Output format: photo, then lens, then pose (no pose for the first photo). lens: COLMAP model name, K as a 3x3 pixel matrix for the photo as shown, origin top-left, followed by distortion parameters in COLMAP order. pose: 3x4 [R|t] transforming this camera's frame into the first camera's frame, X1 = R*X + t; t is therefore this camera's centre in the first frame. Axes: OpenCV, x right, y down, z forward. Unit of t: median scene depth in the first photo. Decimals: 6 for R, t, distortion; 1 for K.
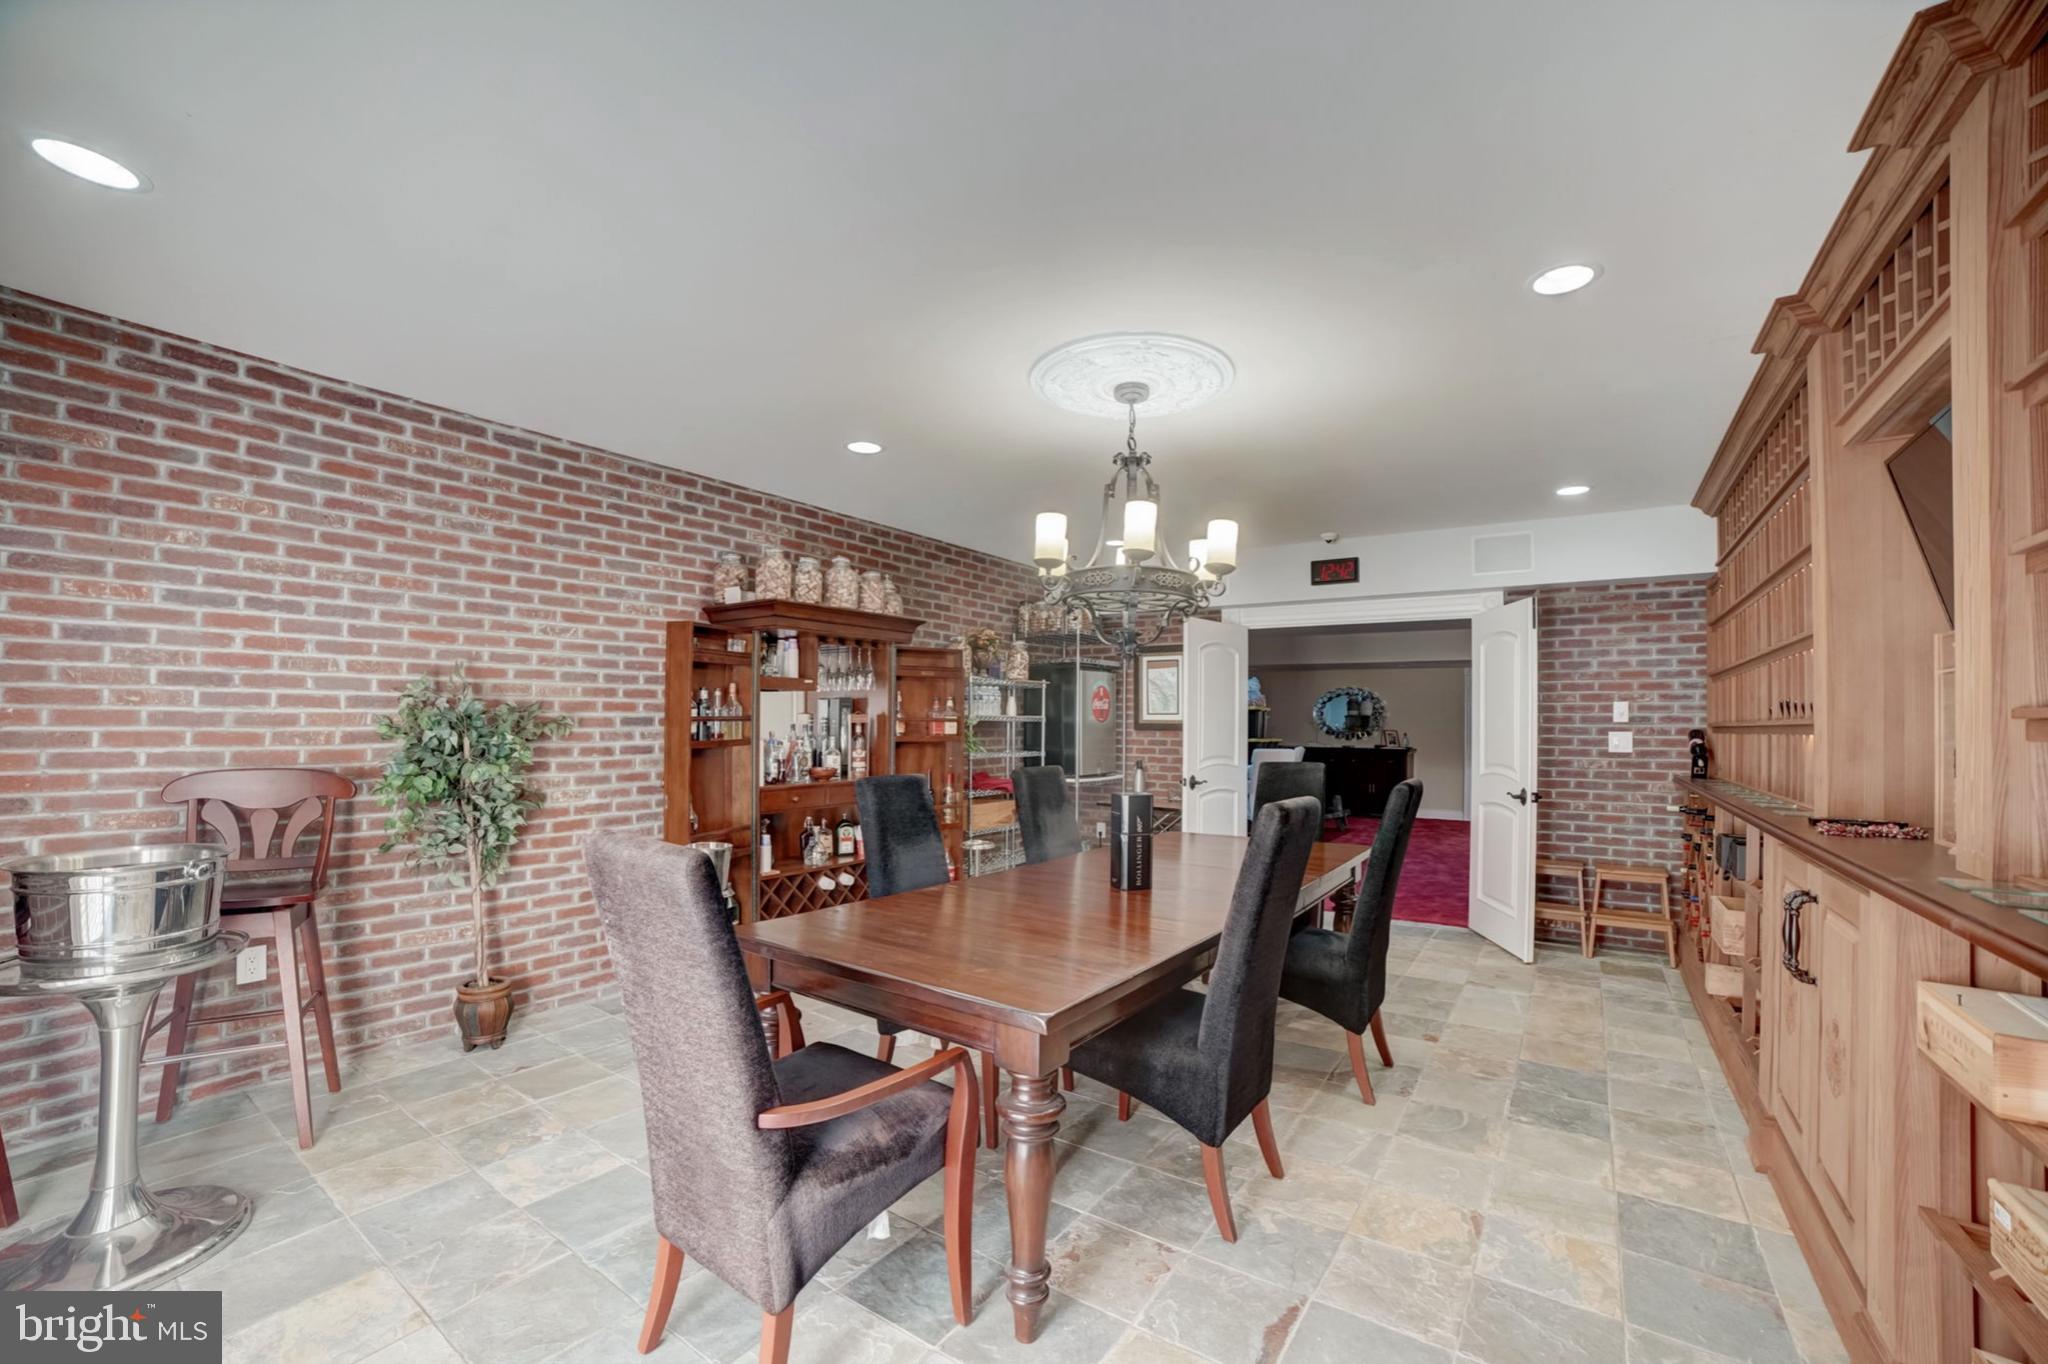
lens RADIAL K [[880.3, 0, 1028.3], [0, 880.3, 702.5], [0, 0, 1]] dist [0.000532, 0.000138]
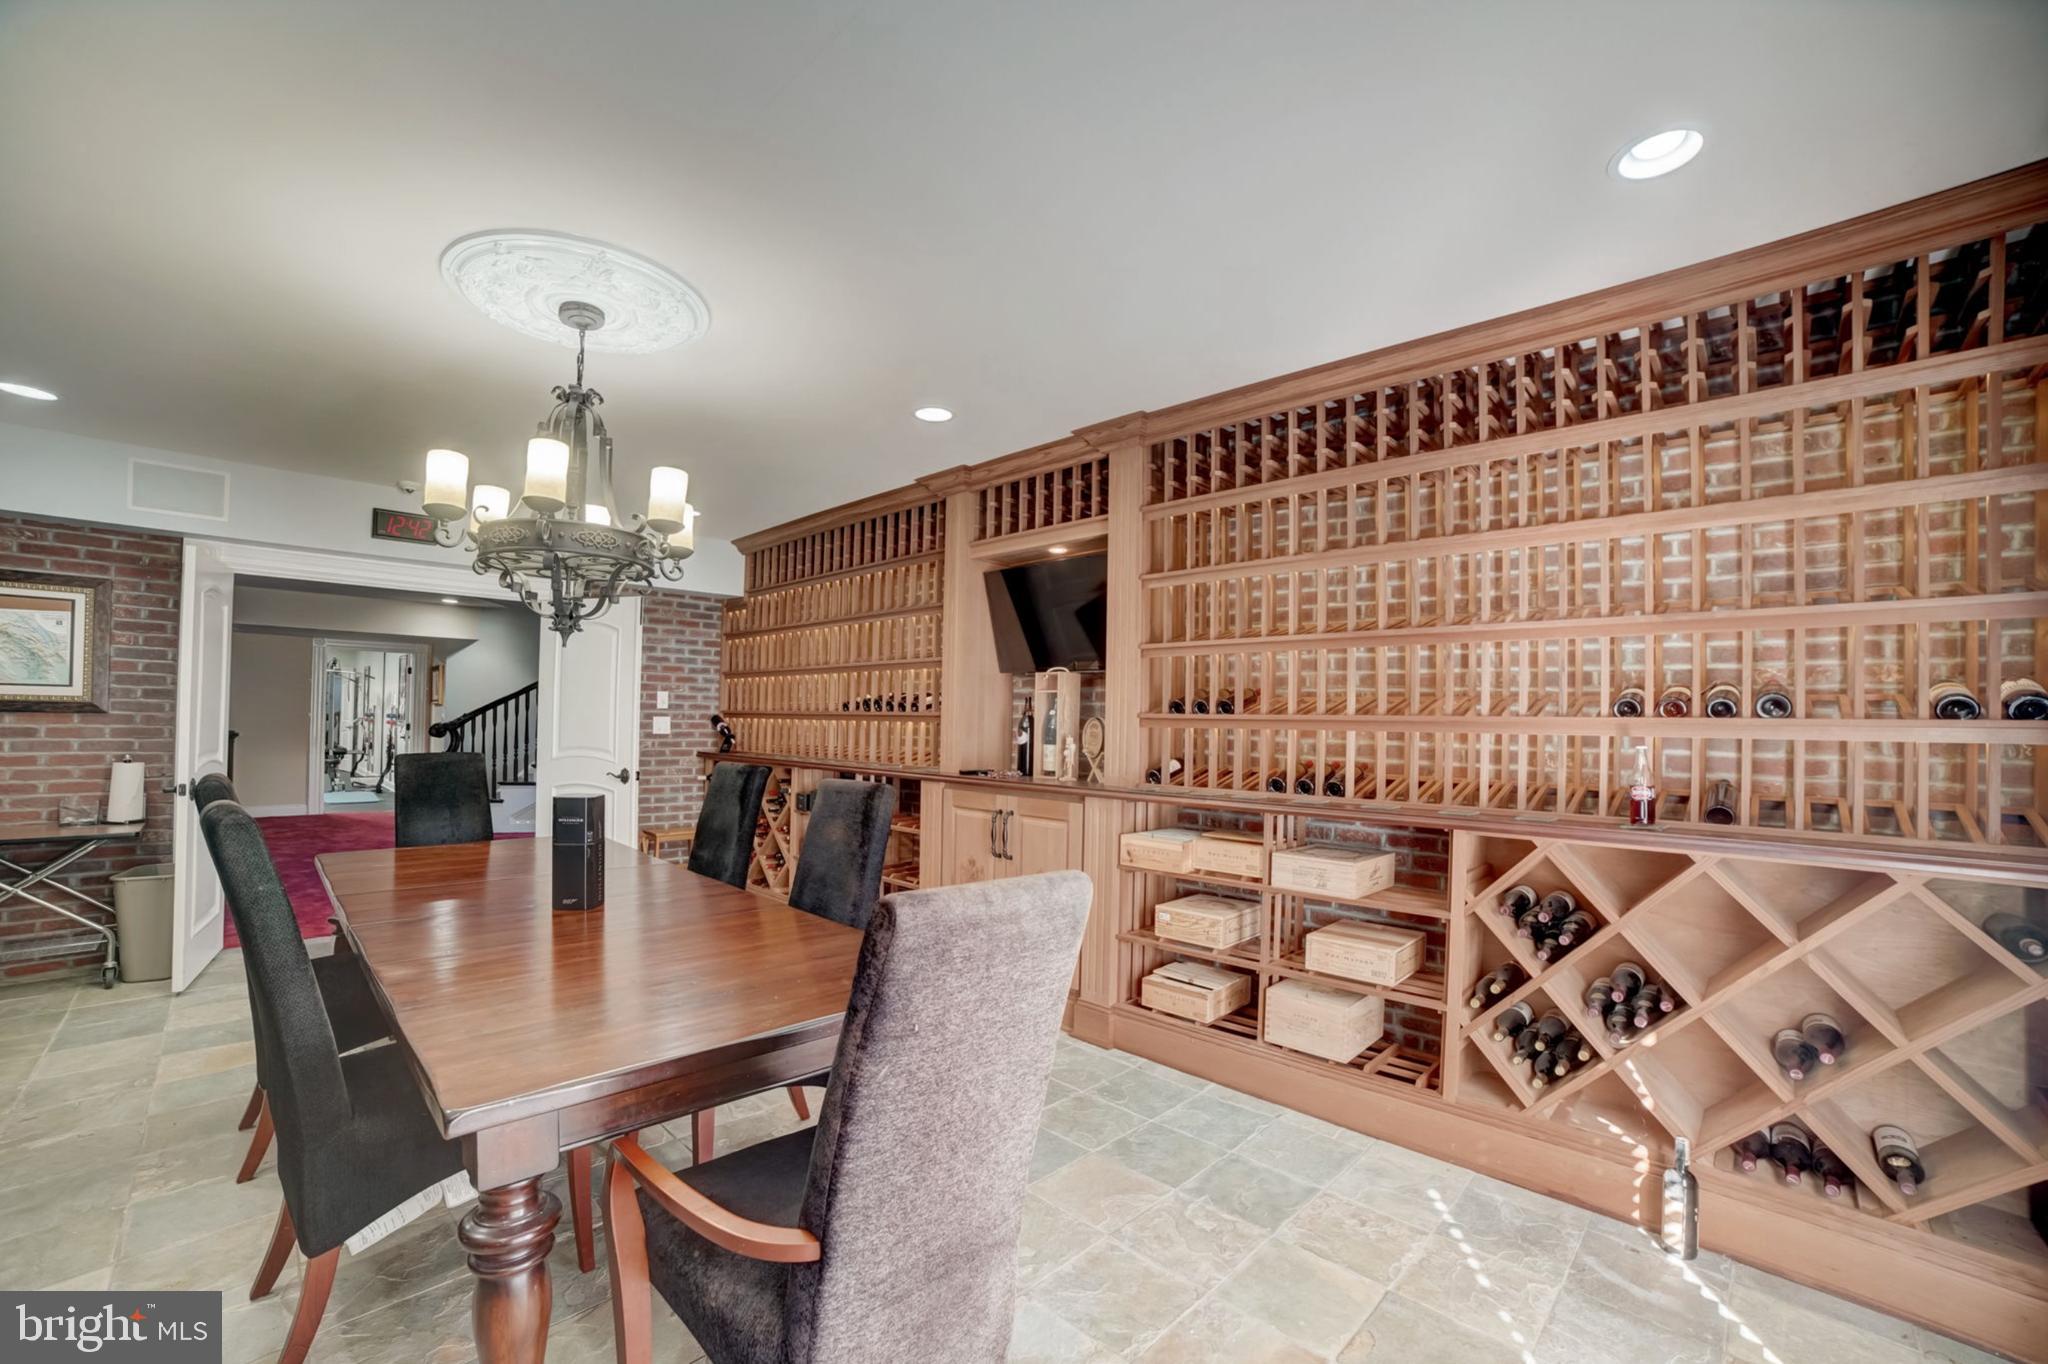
lens RADIAL K [[880.3, 0, 1028.3], [0, 880.3, 702.5], [0, 0, 1]] dist [0.000532, 0.000138]
pose [[0.256981, 0.017248, 0.966263, -0.356343], [-0.041187, 0.999128, -0.006881, 0.002132], [-0.965538, -0.038029, 0.257467, 0.223016]]
